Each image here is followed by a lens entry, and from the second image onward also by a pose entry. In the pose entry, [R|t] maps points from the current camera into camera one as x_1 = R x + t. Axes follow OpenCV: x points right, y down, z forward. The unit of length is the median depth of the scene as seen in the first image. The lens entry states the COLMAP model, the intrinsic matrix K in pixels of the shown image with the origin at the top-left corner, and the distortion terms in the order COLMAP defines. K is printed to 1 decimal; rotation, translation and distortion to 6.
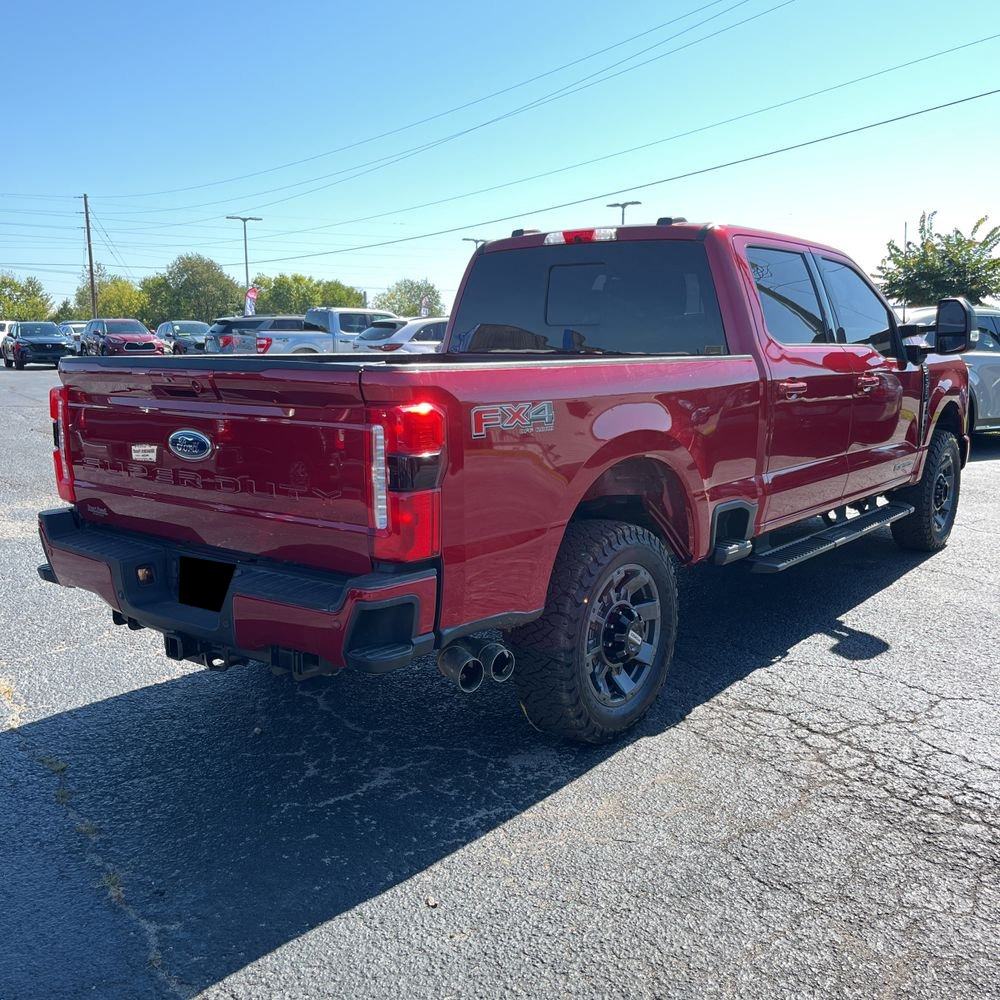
lens RADIAL K [[1021.2, 0, 495.3], [0, 1021.2, 506.1], [0, 0, 1]] dist [0.062607, 0.000000]
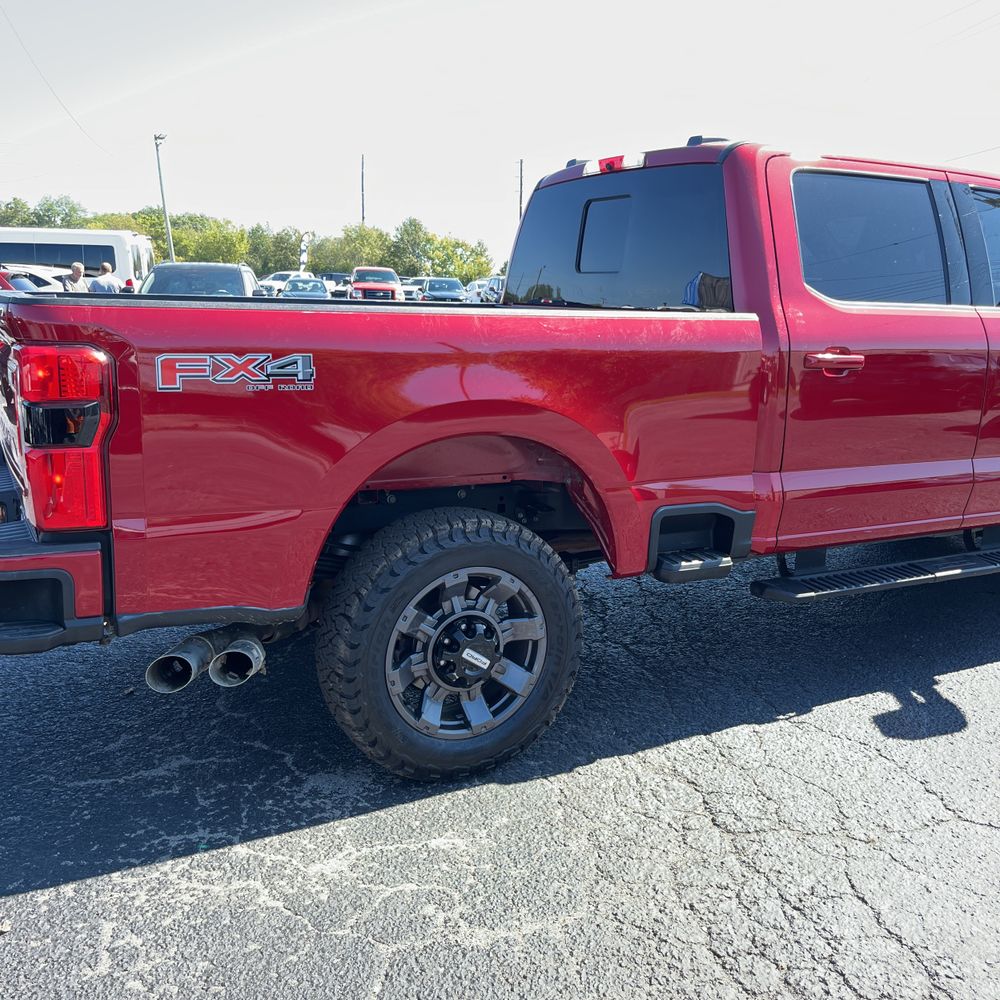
lens RADIAL K [[1027.6, 0, 495.2], [0, 1027.6, 497.1], [0, 0, 1]] dist [0.020831, 0.000000]
pose [[0.919649, 0.102761, -0.379059, 0.429314], [-0.092548, 0.994685, 0.045121, -0.034161], [0.381682, -0.006414, 0.924272, 0.257859]]
